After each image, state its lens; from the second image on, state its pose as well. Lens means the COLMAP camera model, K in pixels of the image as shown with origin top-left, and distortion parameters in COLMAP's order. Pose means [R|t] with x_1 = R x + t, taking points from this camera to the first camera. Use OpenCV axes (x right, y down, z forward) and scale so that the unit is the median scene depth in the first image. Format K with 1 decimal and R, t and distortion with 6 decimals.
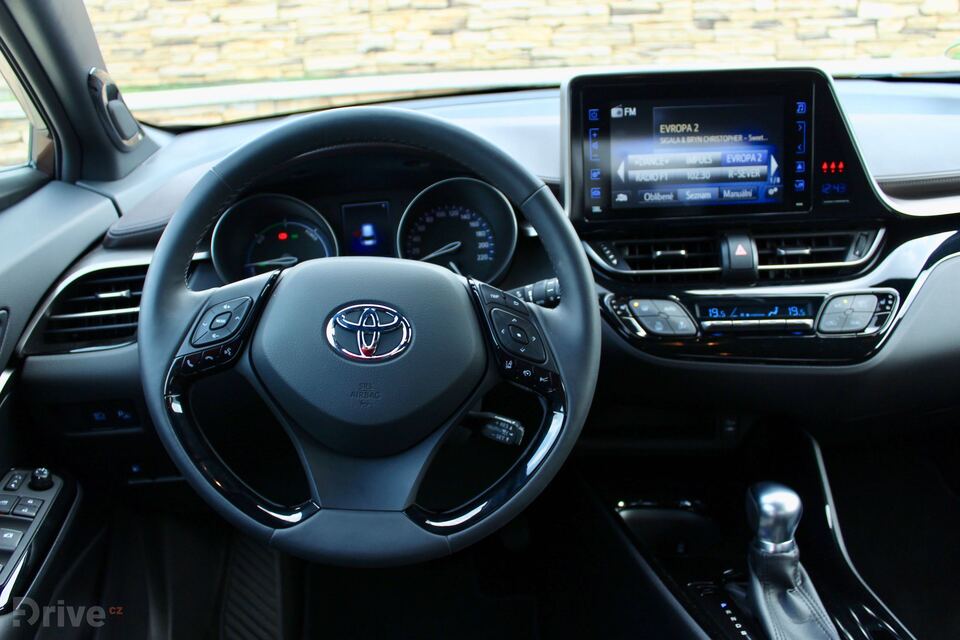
lens RADIAL K [[834.4, 0, 452.8], [0, 834.4, 328.1], [0, 0, 1]] dist [-0.141263, 0.097466]
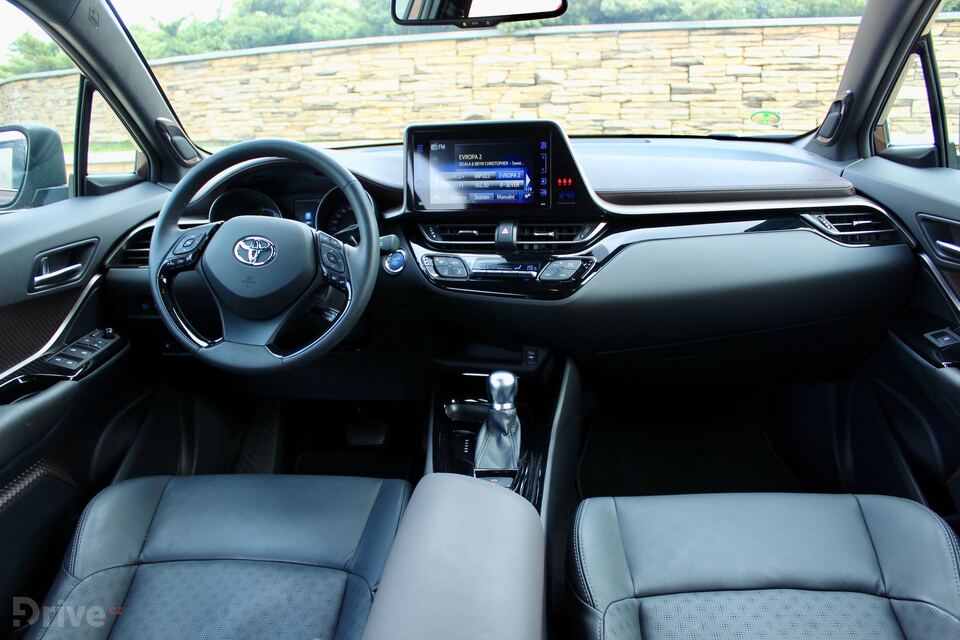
lens RADIAL K [[834.4, 0, 486.6], [0, 834.4, 357.2], [0, 0, 1]] dist [-0.141263, 0.097466]
pose [[0.980122, 0.074612, -0.183828, 0.634750], [-0.083917, 0.995529, -0.043357, 0.229971], [0.179772, 0.057921, 0.982002, -0.620849]]
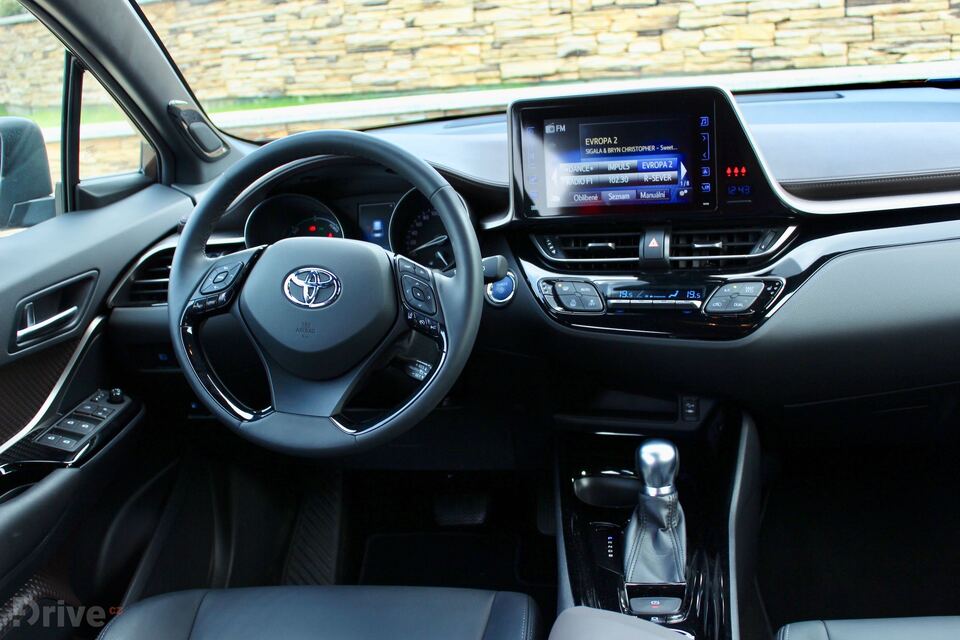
lens RADIAL K [[1083.8, 0, 479.6], [0, 1083.8, 352.0], [0, 0, 1]] dist [-0.070470, 0.000000]
pose [[0.959281, 0.045861, -0.278706, 0.547778], [-0.057837, 0.997716, -0.034896, 0.129110], [0.276469, 0.049595, 0.959742, -0.547311]]
